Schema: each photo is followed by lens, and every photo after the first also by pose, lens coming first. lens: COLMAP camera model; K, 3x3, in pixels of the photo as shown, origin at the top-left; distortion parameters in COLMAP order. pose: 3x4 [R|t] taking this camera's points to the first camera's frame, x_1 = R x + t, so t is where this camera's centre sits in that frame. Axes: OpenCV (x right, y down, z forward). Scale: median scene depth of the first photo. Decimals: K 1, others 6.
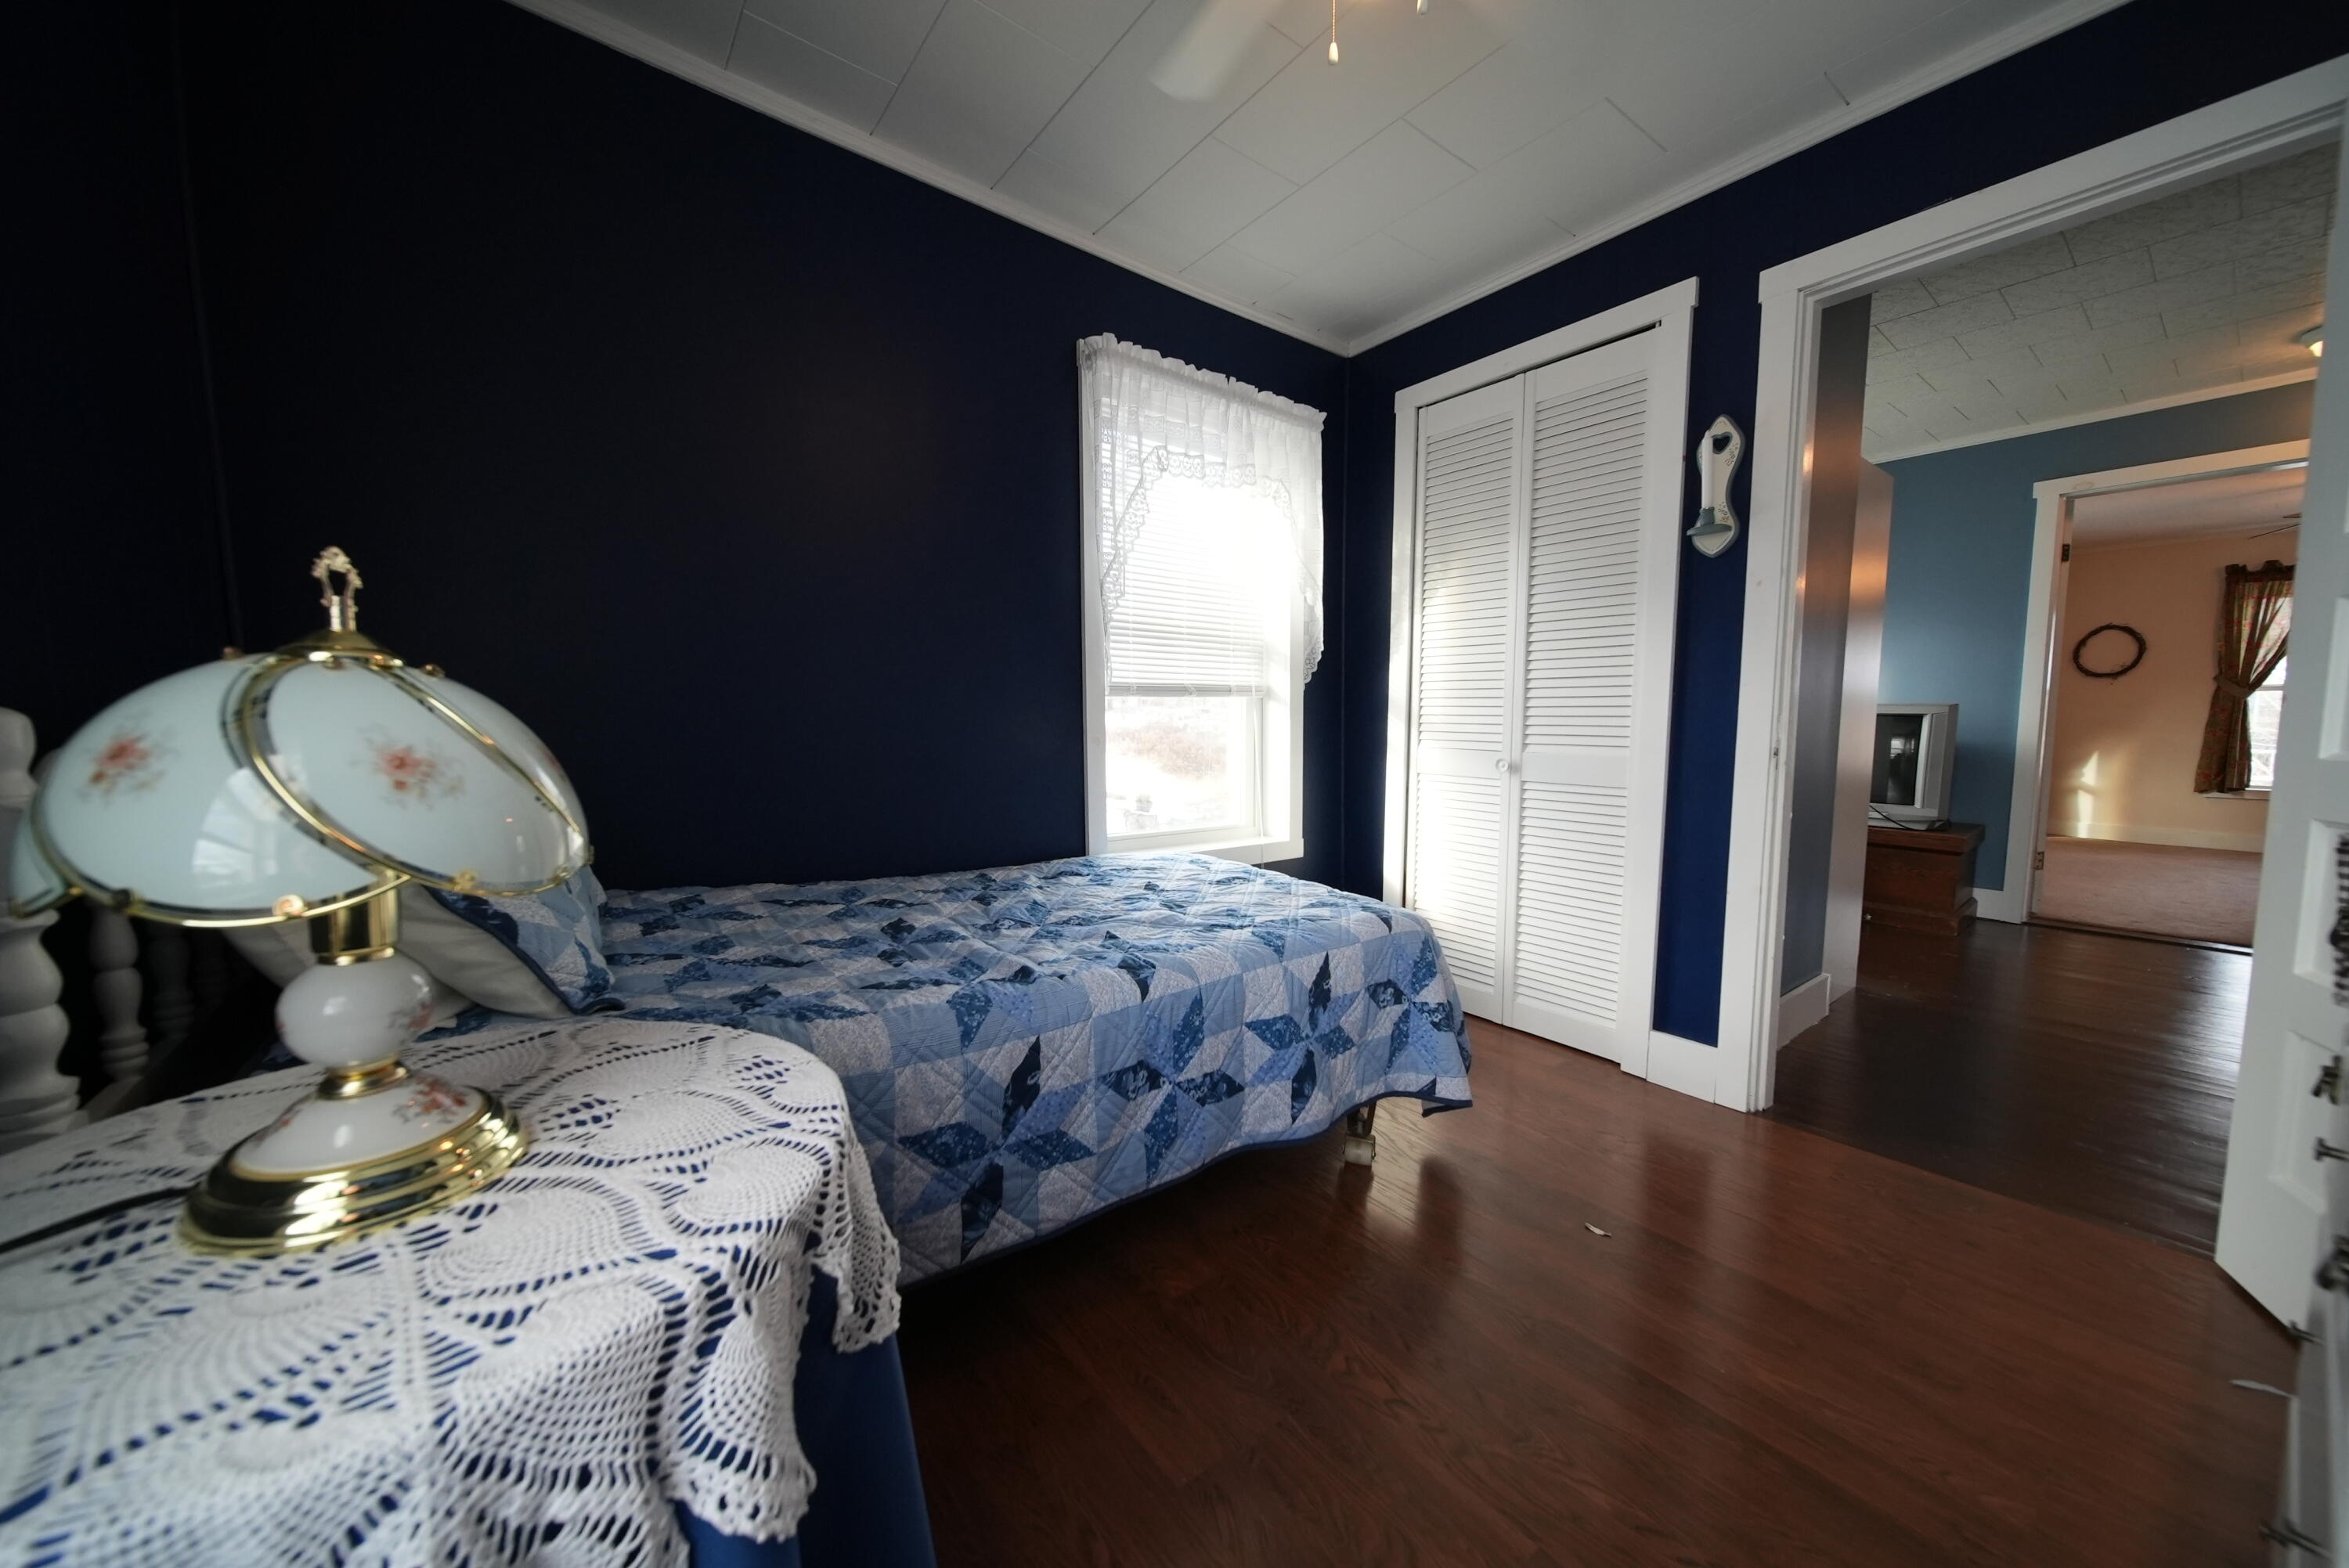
lens RADIAL K [[819.6, 0, 1174.5], [0, 819.6, 784.0], [0, 0, 1]] dist [0.002175, -0.000229]
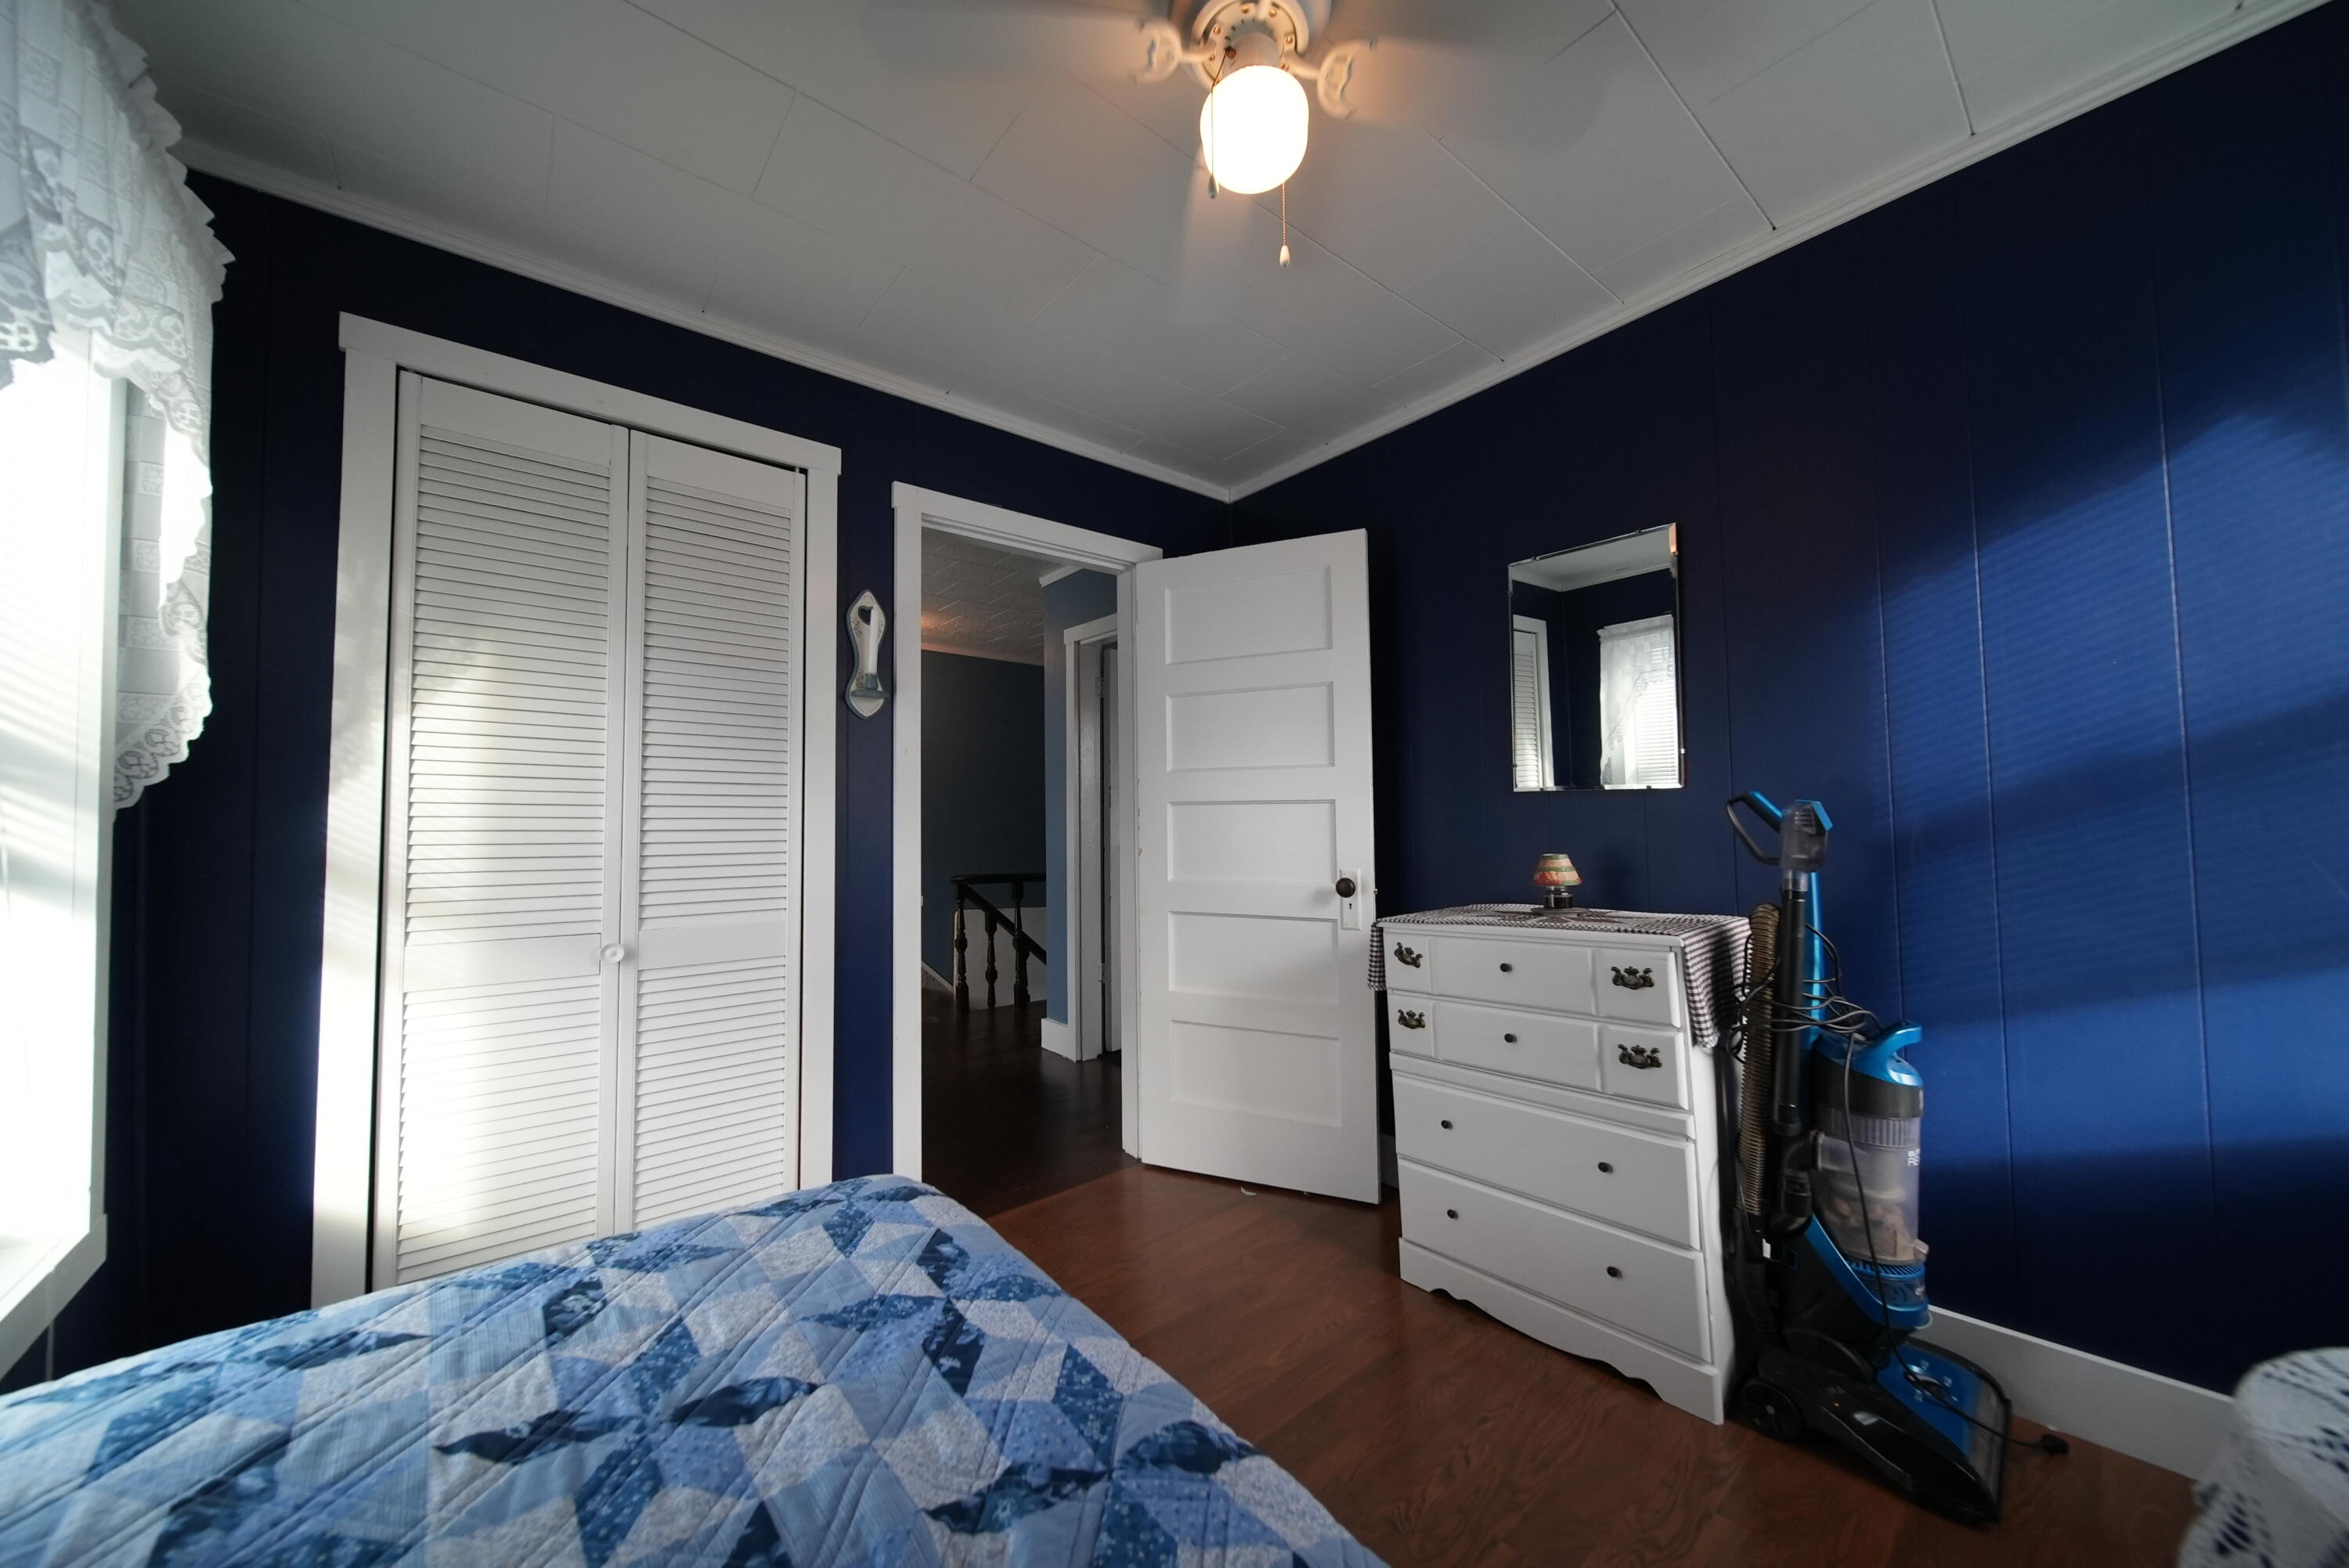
lens RADIAL K [[819.6, 0, 1174.5], [0, 819.6, 784.0], [0, 0, 1]] dist [0.002175, -0.000229]
pose [[-0.040867, 0.038456, 0.998424, -0.331529], [0.086435, 0.995649, -0.034811, -0.102276], [-0.995419, 0.084876, -0.044013, 0.546184]]
